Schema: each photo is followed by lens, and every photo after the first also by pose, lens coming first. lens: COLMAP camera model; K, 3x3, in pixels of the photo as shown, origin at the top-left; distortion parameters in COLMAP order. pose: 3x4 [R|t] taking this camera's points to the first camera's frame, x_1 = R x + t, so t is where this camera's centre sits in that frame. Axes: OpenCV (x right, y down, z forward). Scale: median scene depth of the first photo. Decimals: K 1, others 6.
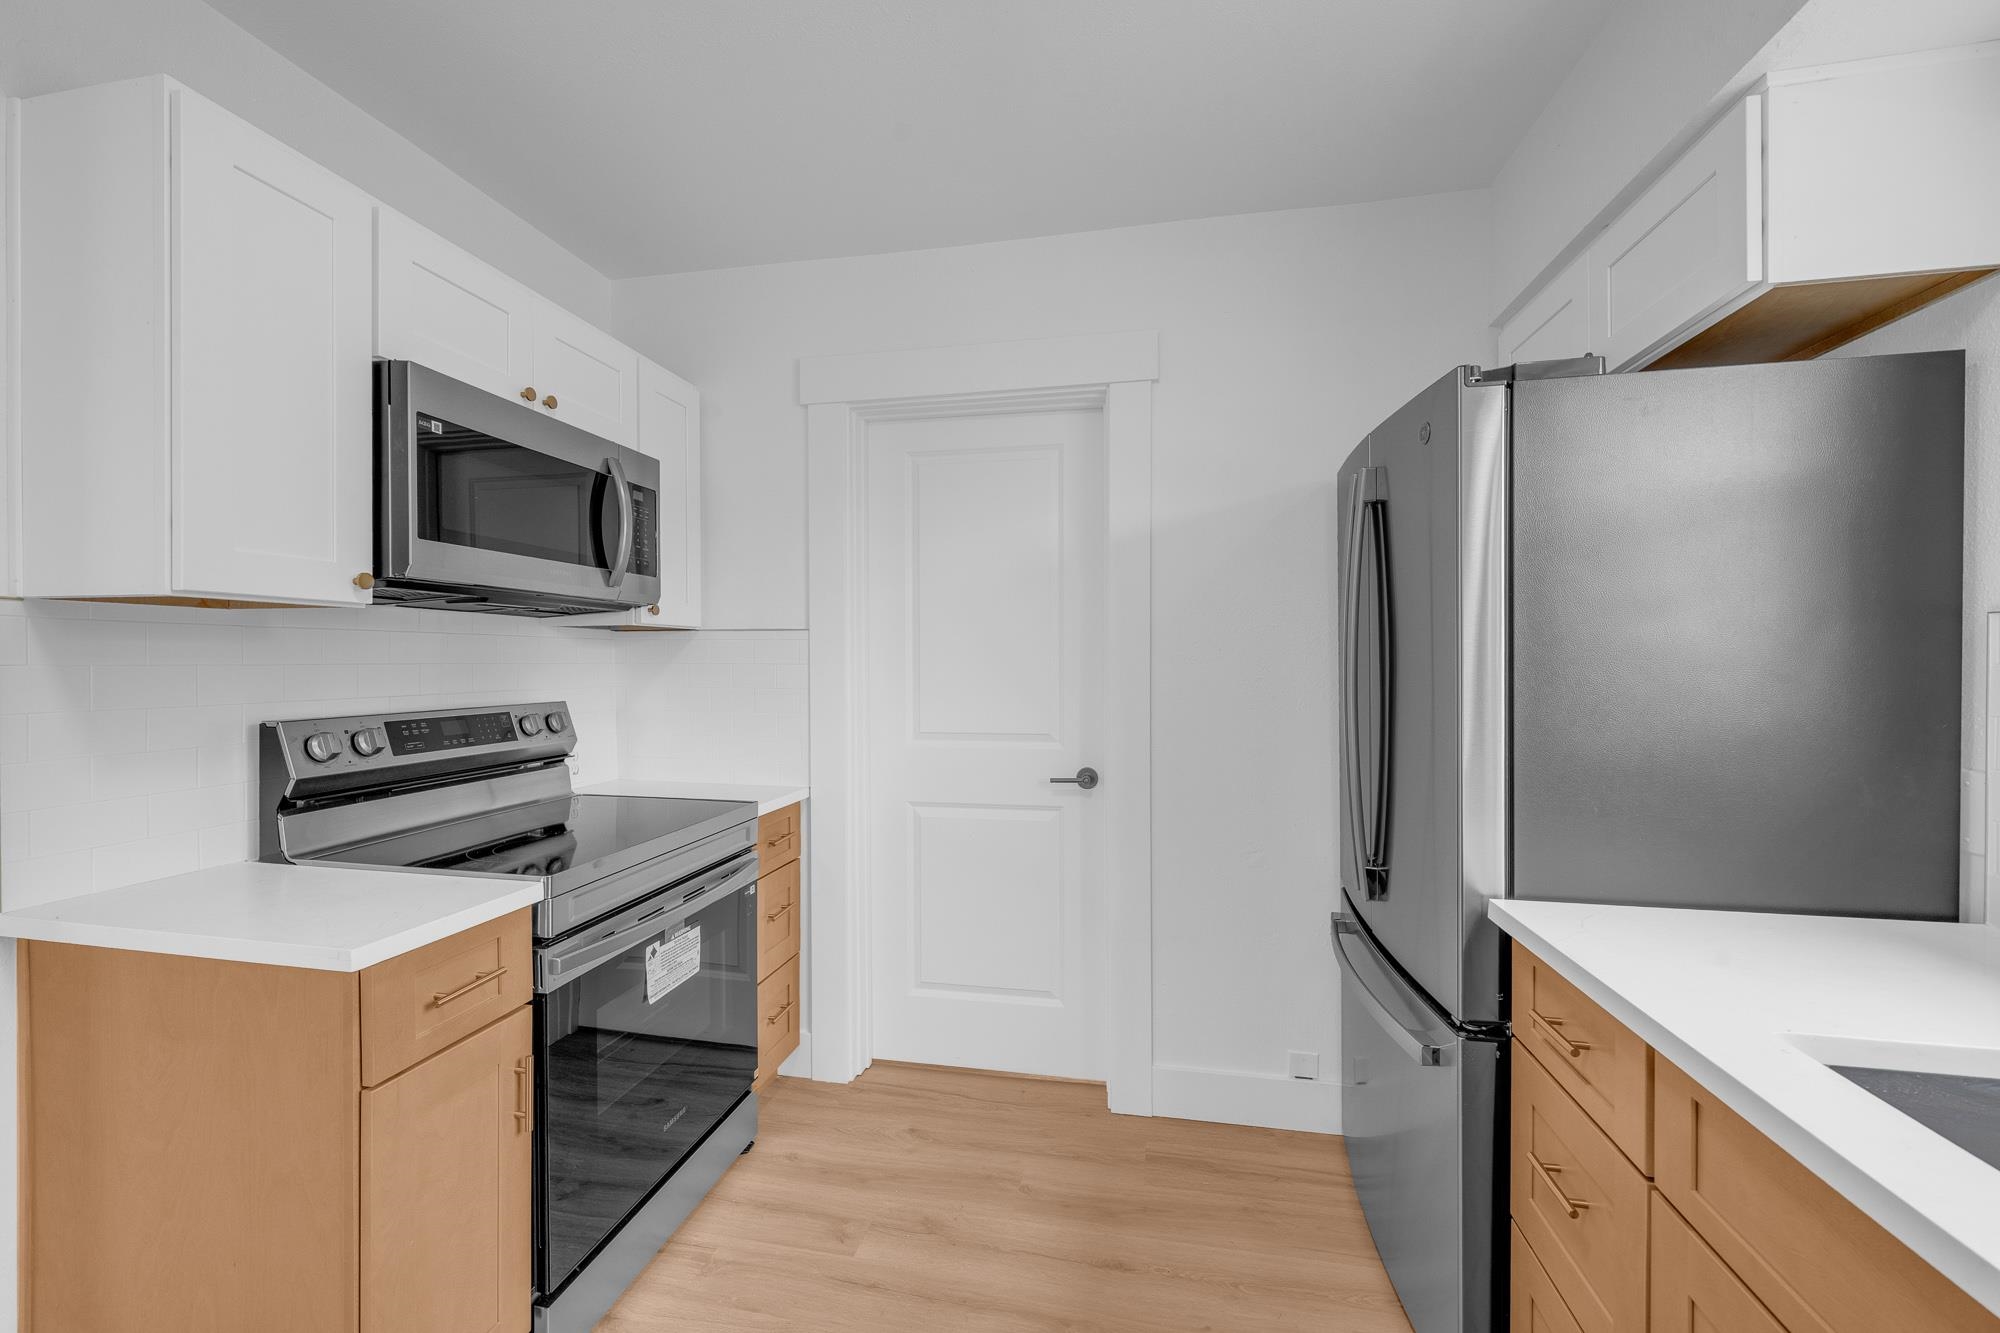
lens RADIAL K [[800.1, 0, 990.4], [0, 800.1, 665.5], [0, 0, 1]] dist [0.000383, 0.000511]
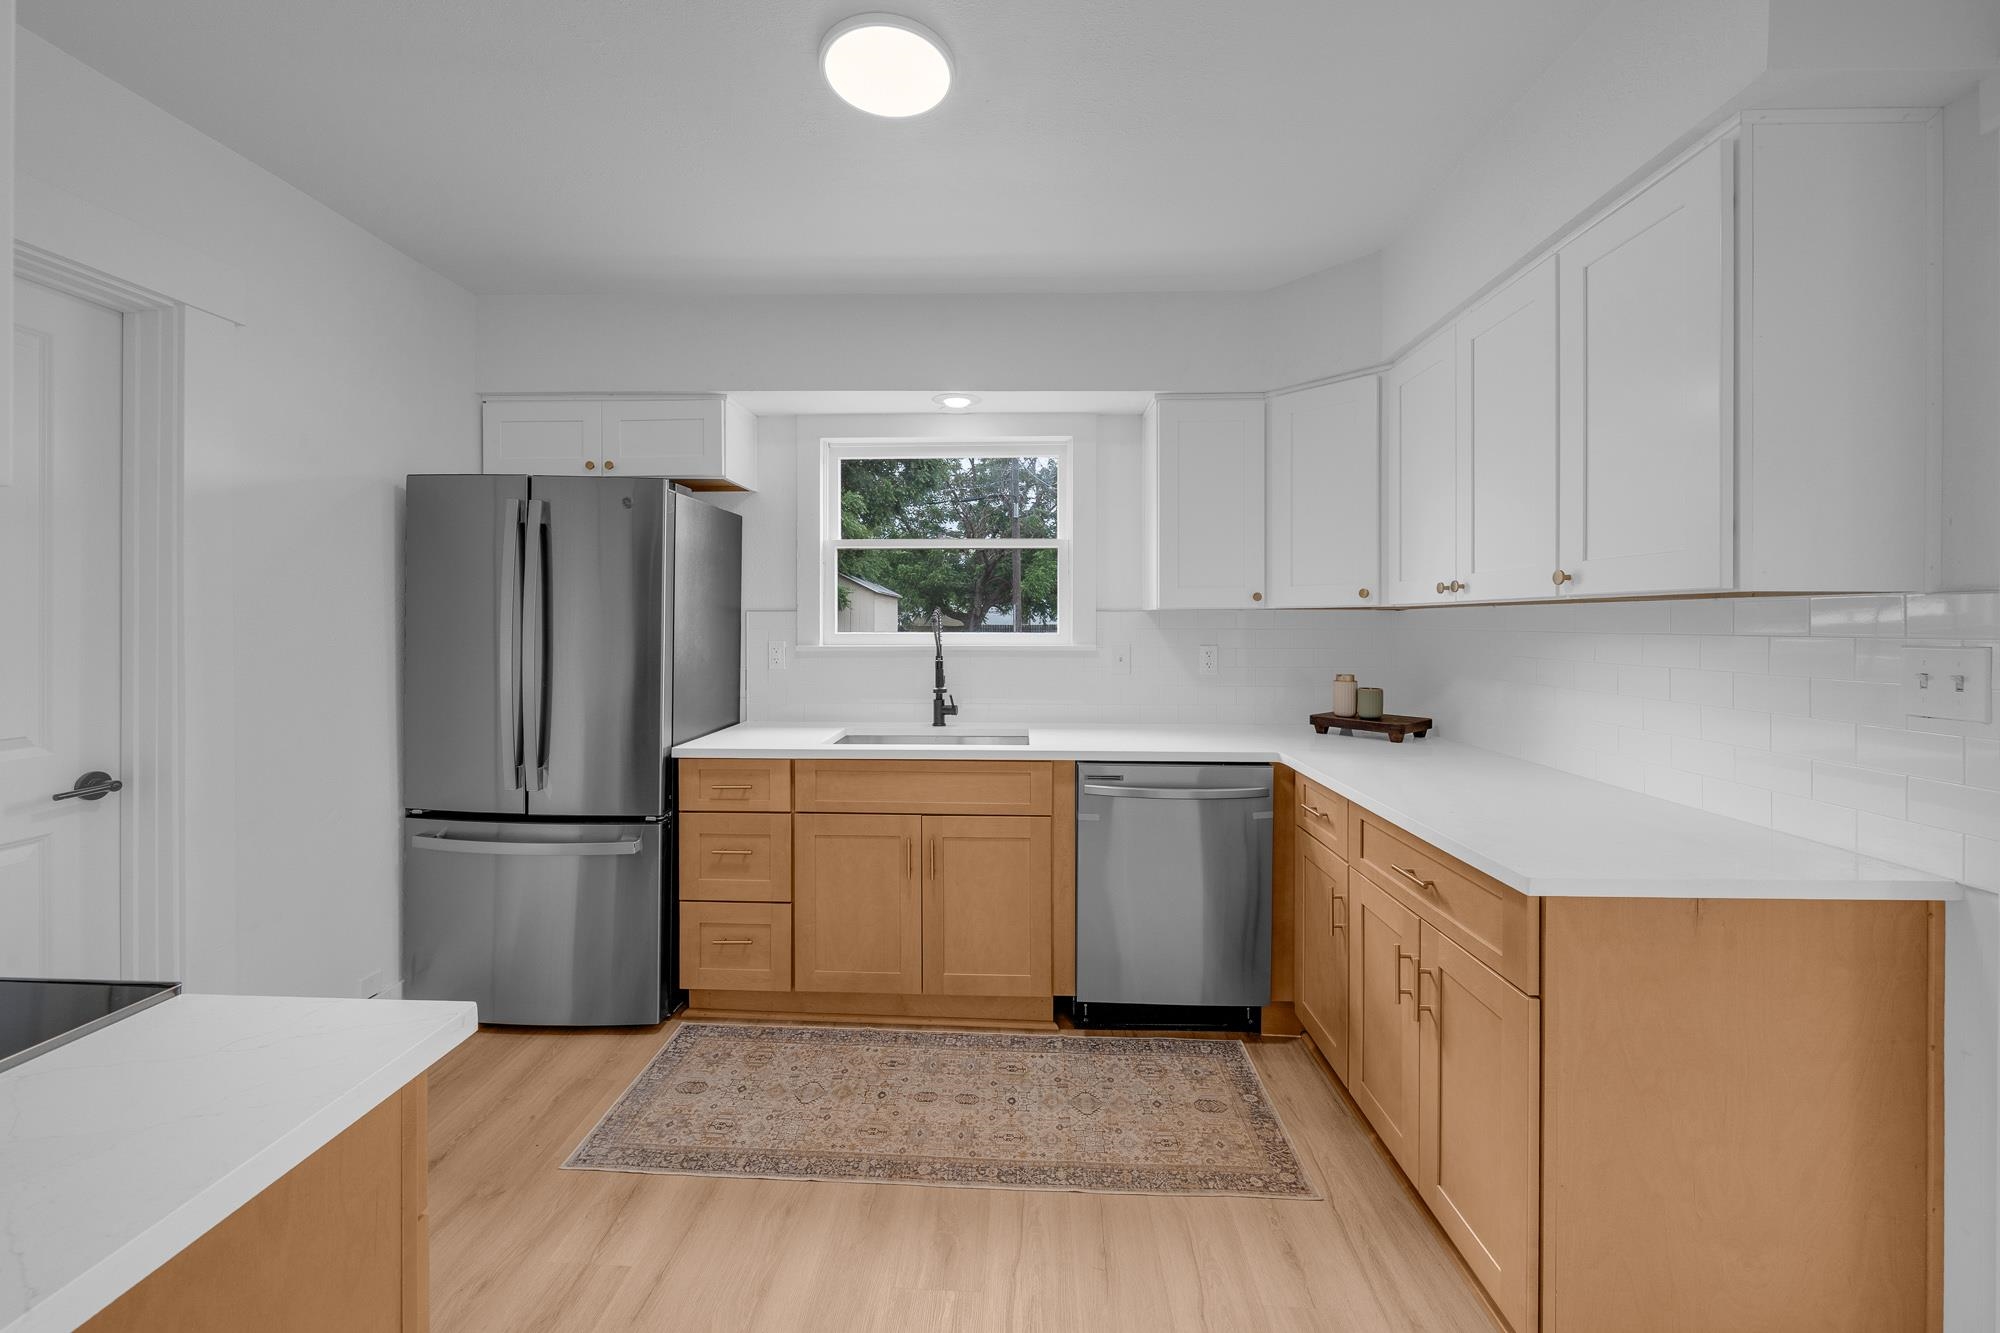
lens RADIAL K [[775.8, 0, 986.2], [0, 775.8, 617.5], [0, 0, 1]] dist [-0.002358, -0.000854]
pose [[-0.154488, 0.006934, 0.987970, -0.883932], [0.007547, 0.999954, -0.005838, -0.010527], [-0.987966, 0.006554, -0.154534, 0.327249]]
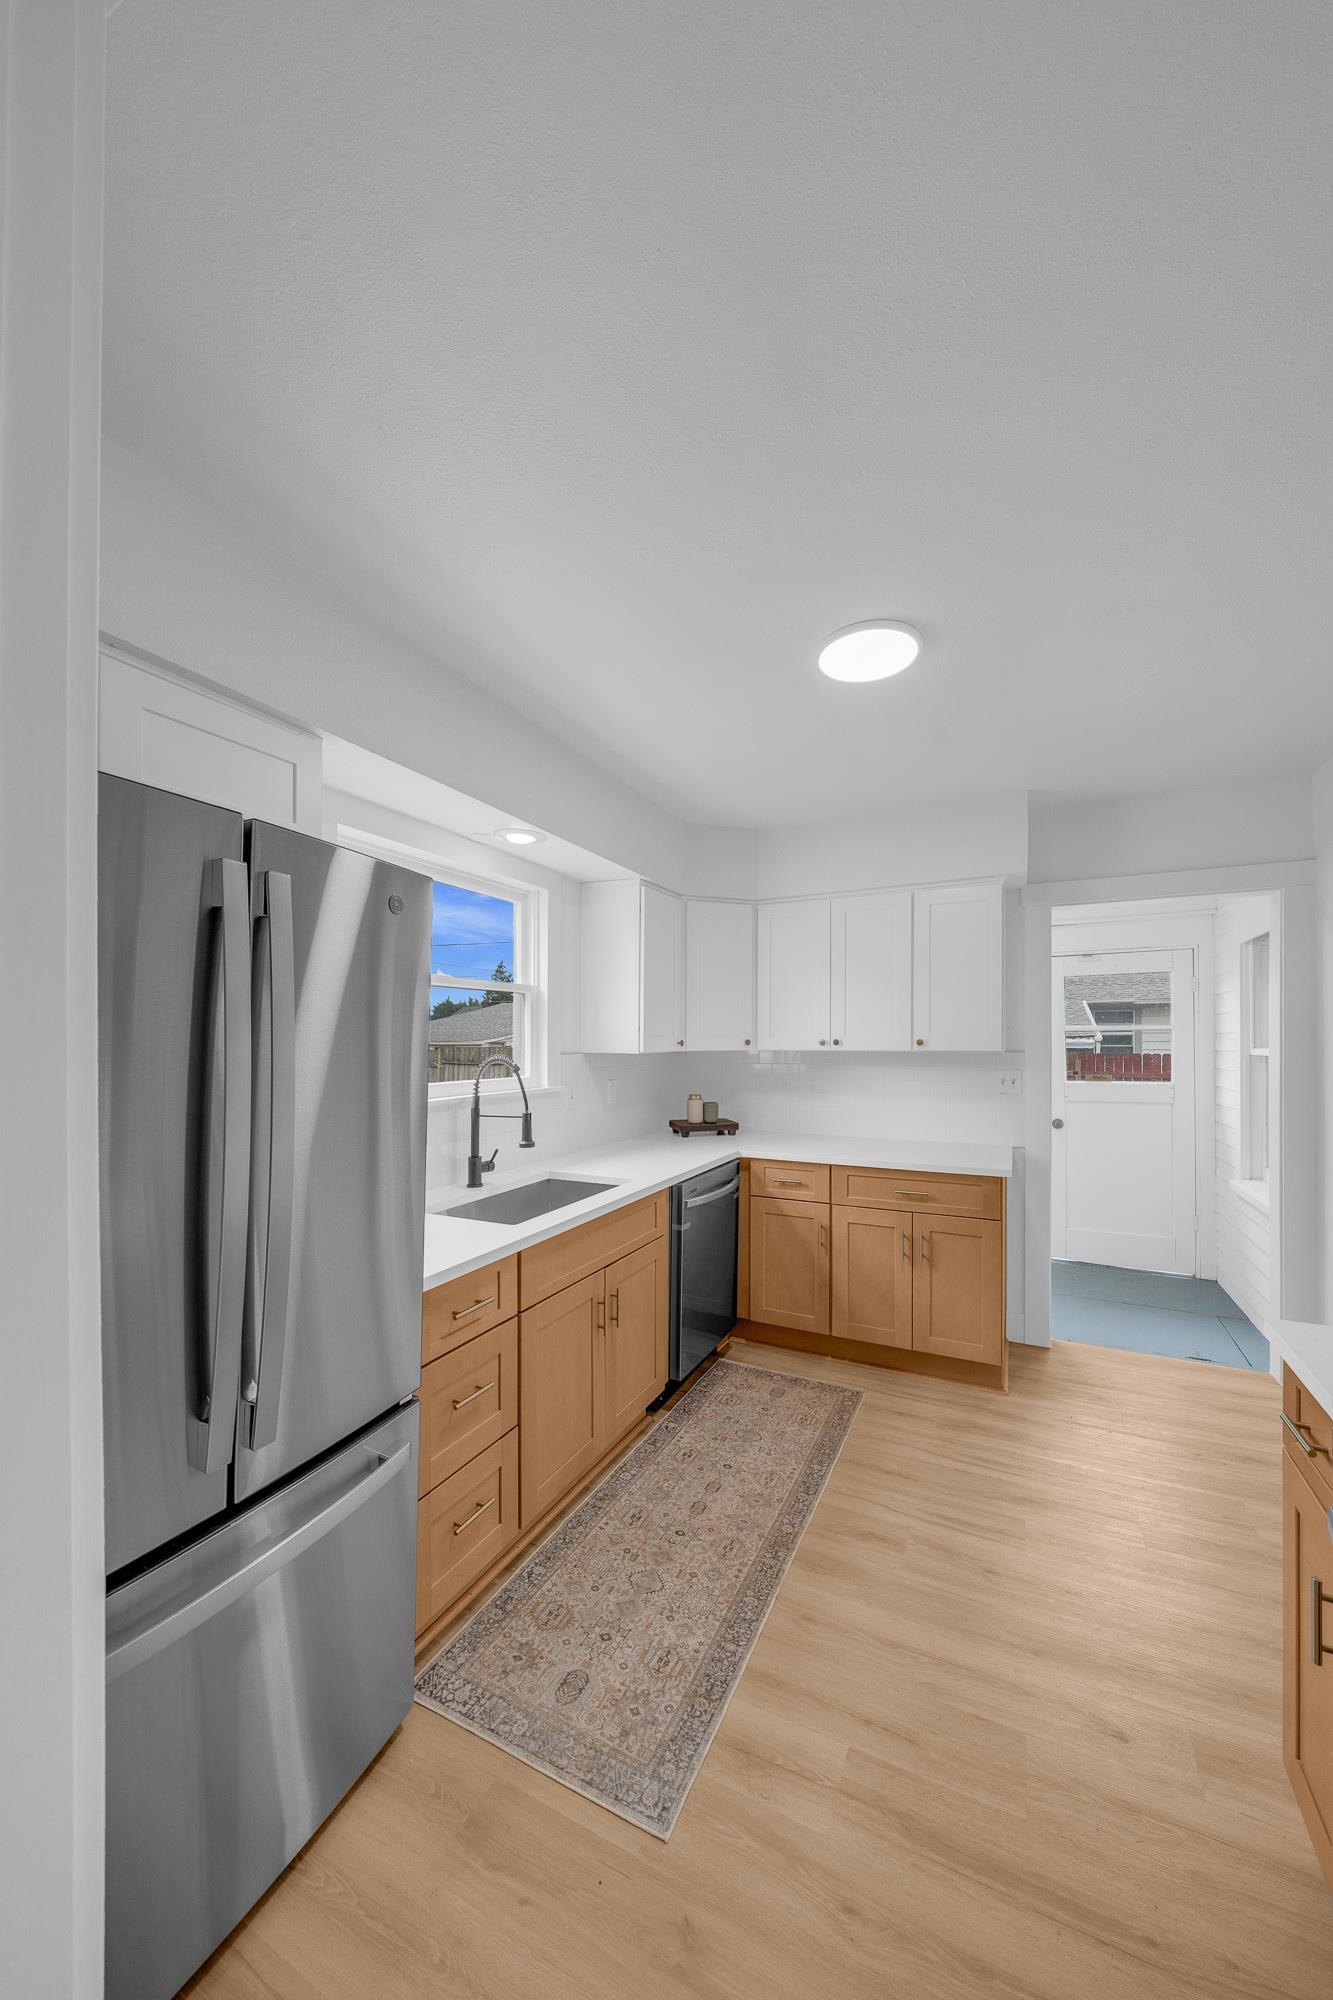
lens RADIAL K [[728.0, 0, 697.5], [0, 728.0, 1031.3], [0, 0, 1]] dist [-0.003454, 0.000798]
pose [[-0.978281, -0.000257, 0.207282, -0.055837], [0.000428, 0.999995, 0.003264, -0.081361], [-0.207282, 0.003281, -0.978276, 1.303872]]
